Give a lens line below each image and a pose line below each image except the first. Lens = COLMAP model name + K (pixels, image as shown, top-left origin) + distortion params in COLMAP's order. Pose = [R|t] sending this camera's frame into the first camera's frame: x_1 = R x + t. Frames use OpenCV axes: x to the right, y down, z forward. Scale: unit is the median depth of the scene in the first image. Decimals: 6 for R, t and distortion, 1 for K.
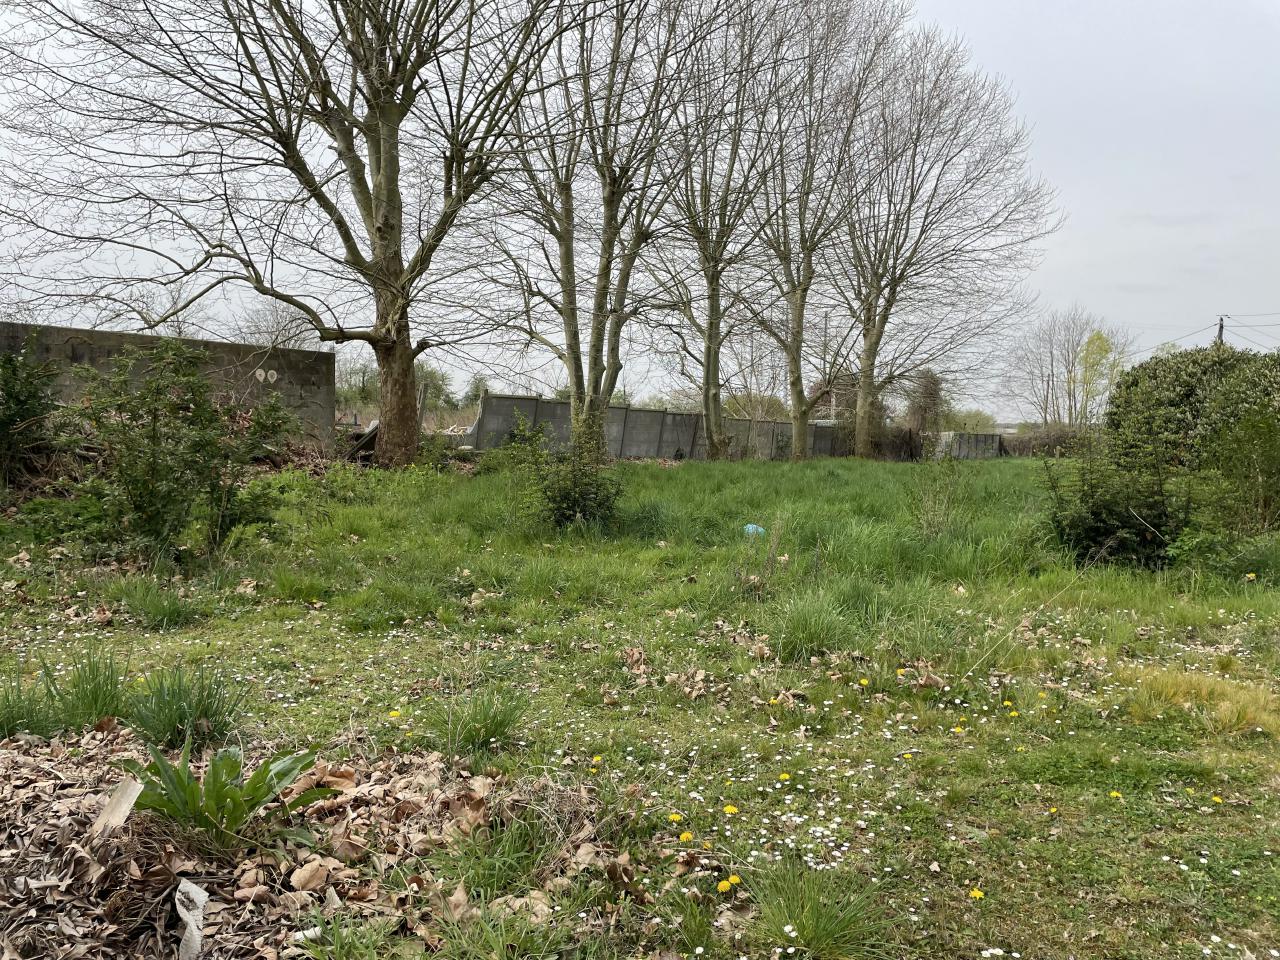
lens RADIAL K [[957.8, 0, 635.4], [0, 957.8, 484.3], [0, 0, 1]] dist [0.071930, -0.097961]
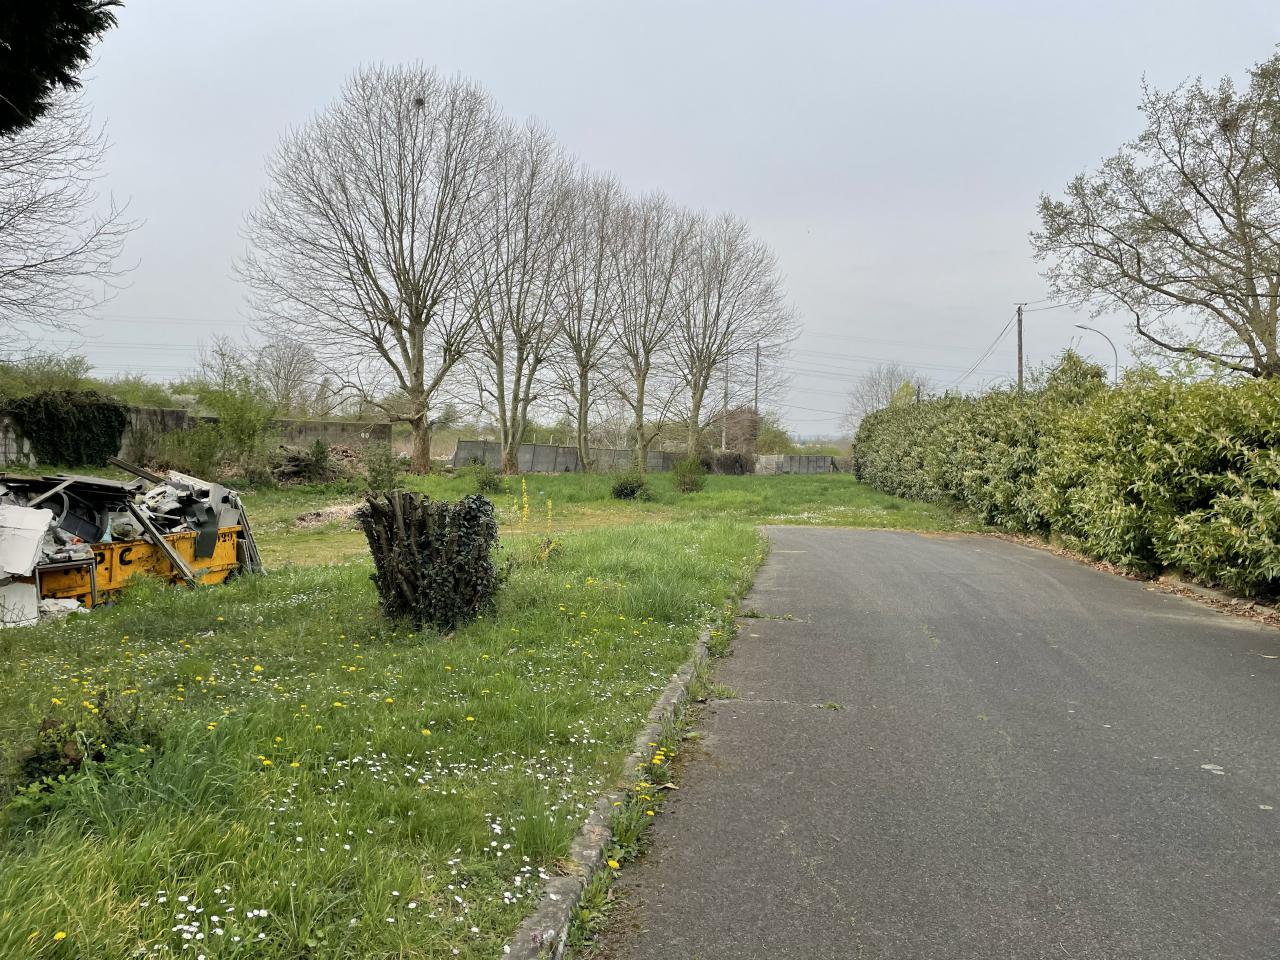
lens RADIAL K [[957.8, 0, 648.7], [0, 957.8, 473.4], [0, 0, 1]] dist [0.071930, -0.097961]
pose [[0.998890, 0.003799, 0.046956, 0.150453], [-0.002534, 0.999633, -0.026959, 0.031259], [-0.047041, 0.026810, 0.998533, -1.046949]]
